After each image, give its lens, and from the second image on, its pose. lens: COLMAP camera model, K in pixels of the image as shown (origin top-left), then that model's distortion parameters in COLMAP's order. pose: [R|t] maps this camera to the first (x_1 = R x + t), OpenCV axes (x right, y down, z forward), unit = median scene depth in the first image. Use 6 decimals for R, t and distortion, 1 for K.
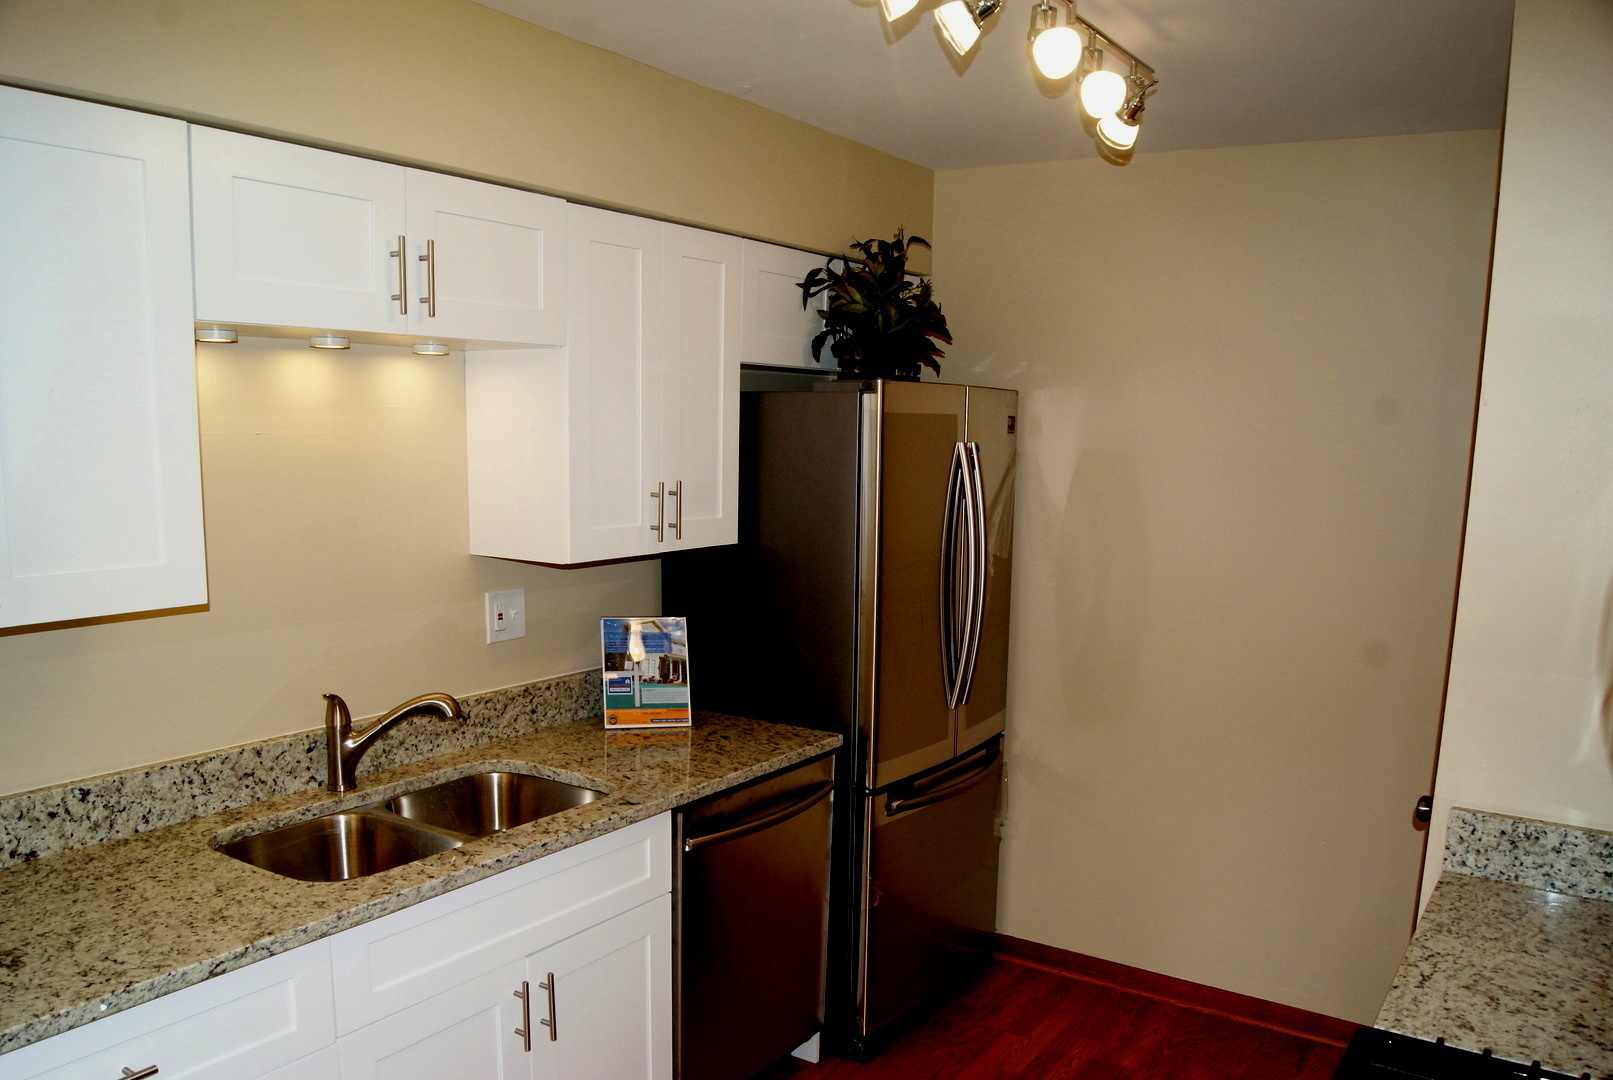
lens RADIAL K [[1250.8, 0, 799.4], [0, 1250.8, 667.4], [0, 0, 1]] dist [-0.094940, 0.028558]
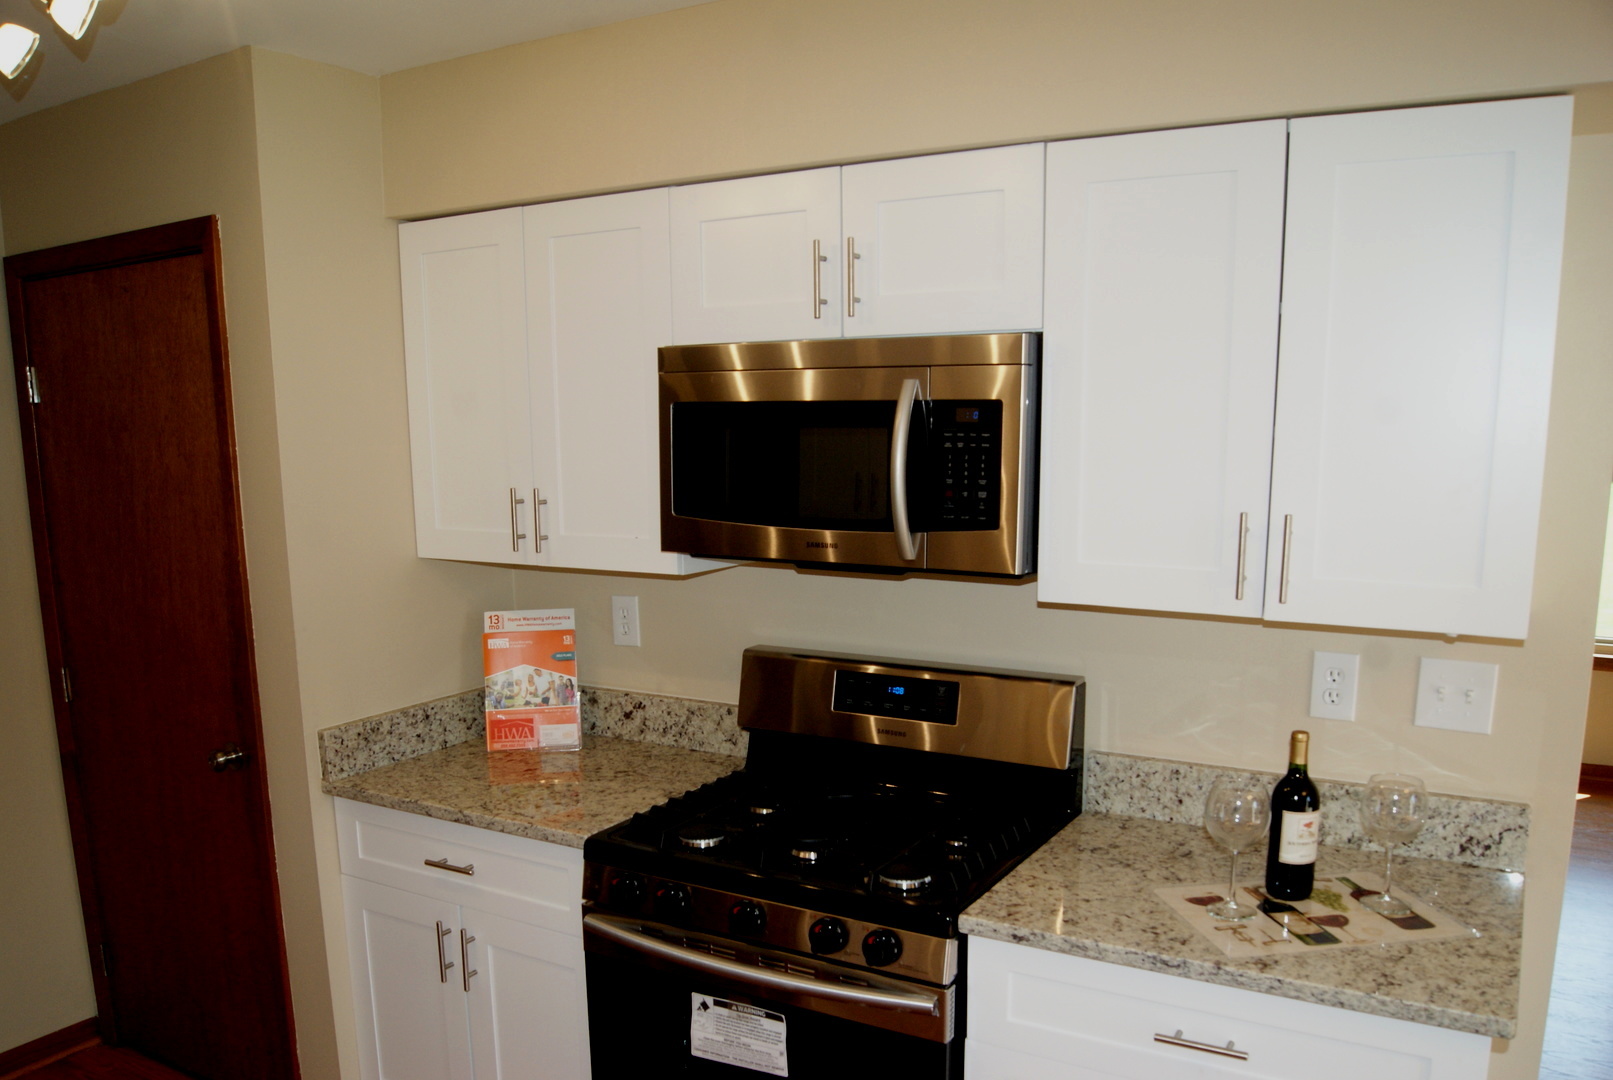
lens RADIAL K [[1263.8, 0, 804.4], [0, 1263.8, 666.4], [0, 0, 1]] dist [-0.091333, 0.025522]
pose [[-0.060657, -0.215484, 0.974622, -0.588012], [0.200740, 0.953836, 0.223382, -0.108101], [-0.977765, 0.209196, -0.014601, 0.461128]]
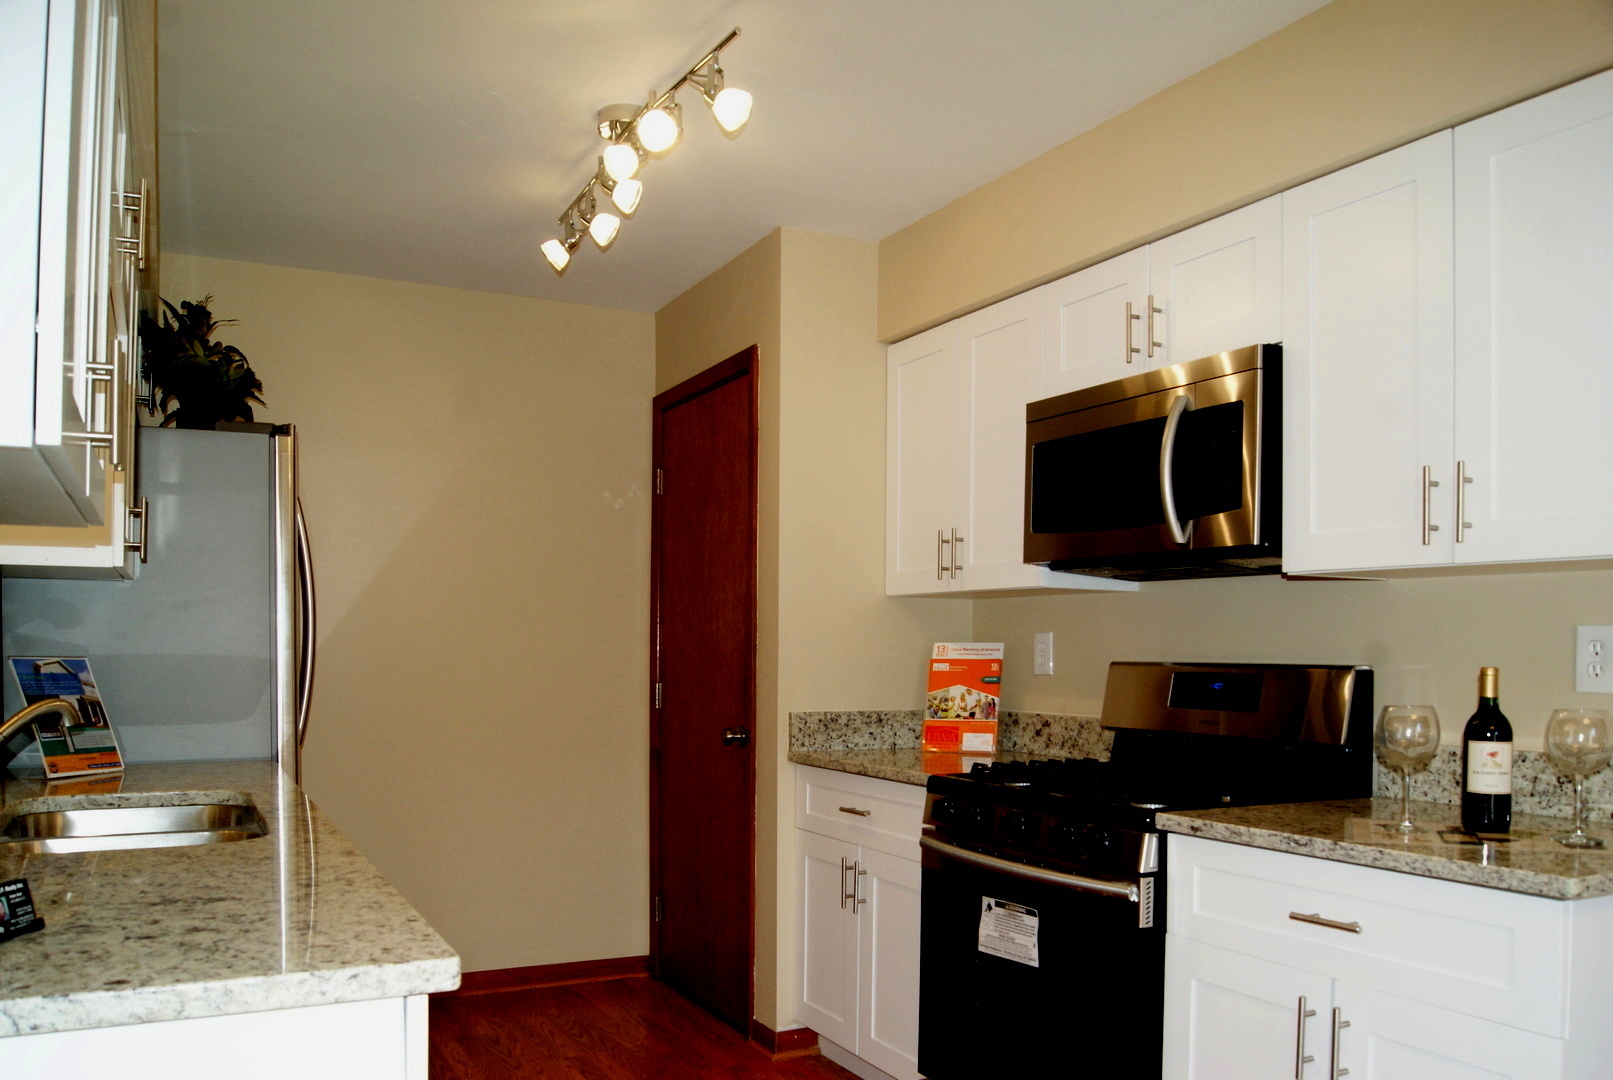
lens RADIAL K [[1260.6, 0, 802.1], [0, 1260.6, 666.6], [0, 0, 1]] dist [-0.089178, 0.020853]
pose [[0.479880, -0.029032, 0.876854, -0.780296], [0.170618, 0.983459, -0.060813, 0.137433], [-0.860584, 0.178789, 0.476896, 0.160417]]
